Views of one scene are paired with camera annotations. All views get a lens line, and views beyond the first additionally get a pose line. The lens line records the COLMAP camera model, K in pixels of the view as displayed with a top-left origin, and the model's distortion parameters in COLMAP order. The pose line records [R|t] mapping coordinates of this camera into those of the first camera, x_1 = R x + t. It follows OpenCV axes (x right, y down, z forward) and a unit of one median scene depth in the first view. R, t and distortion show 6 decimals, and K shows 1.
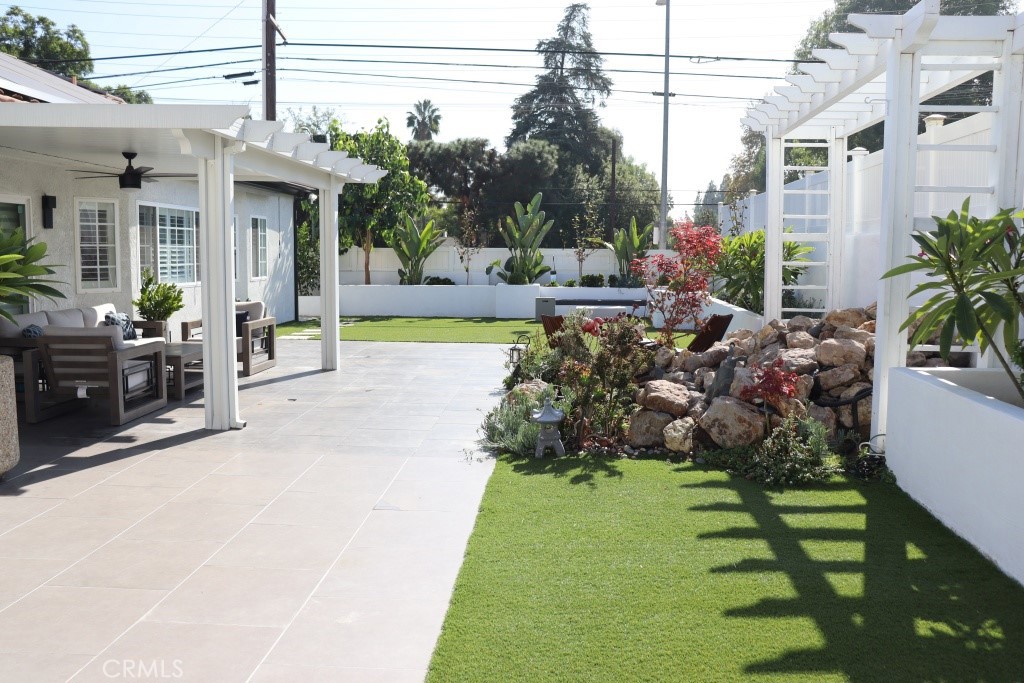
lens RADIAL K [[853.1, 0, 506.4], [0, 853.1, 337.1], [0, 0, 1]] dist [-0.175196, 0.165241]
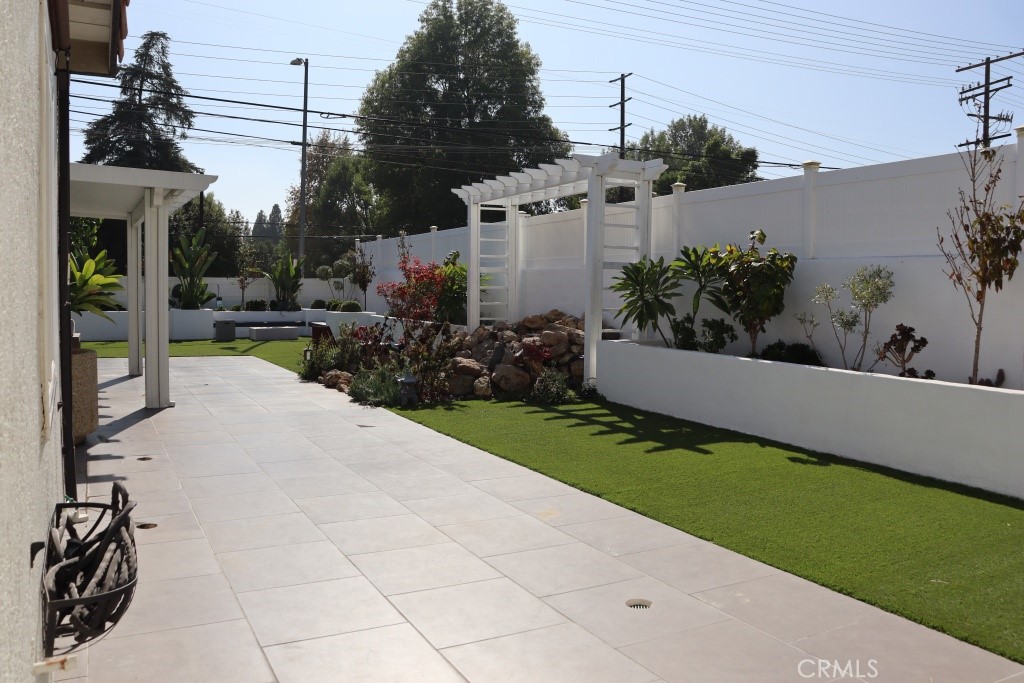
lens RADIAL K [[853.1, 0, 509.7], [0, 853.1, 342.4], [0, 0, 1]] dist [-0.175196, 0.165241]
pose [[0.861128, -0.026115, 0.507718, -0.158946], [0.040634, 0.999020, -0.017534, 0.015344], [-0.506763, 0.035729, 0.861345, -0.131400]]
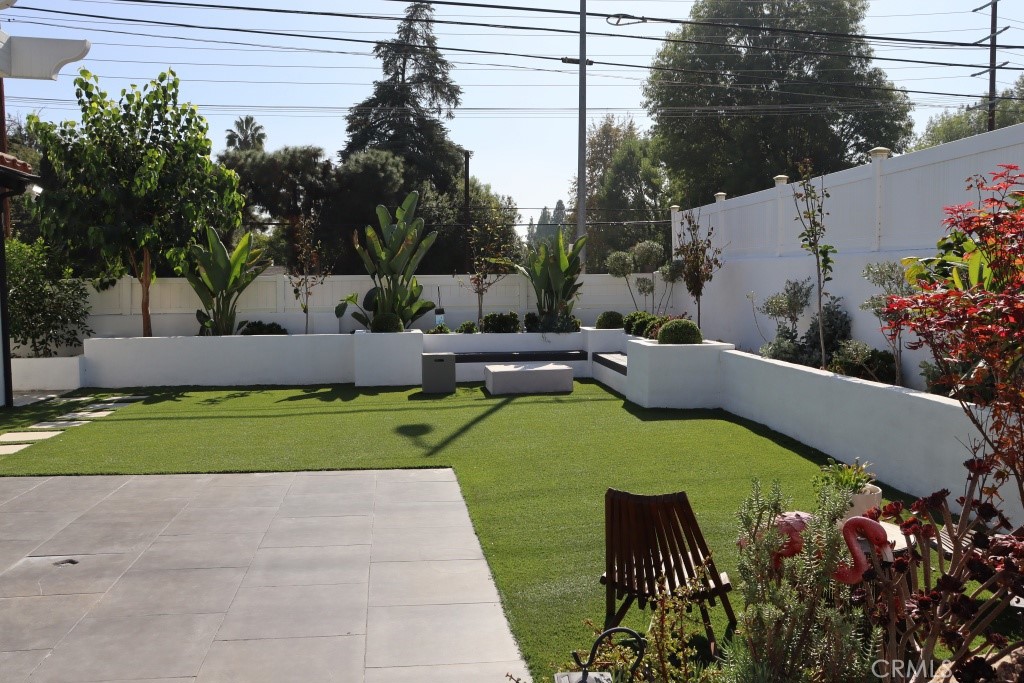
lens RADIAL K [[853.1, 0, 527.4], [0, 853.1, 343.4], [0, 0, 1]] dist [-0.175196, 0.165241]
pose [[0.975264, -0.026812, 0.219411, -0.021020], [0.032494, 0.999222, -0.022329, -0.030600], [-0.218642, 0.028906, 0.975377, 0.309706]]
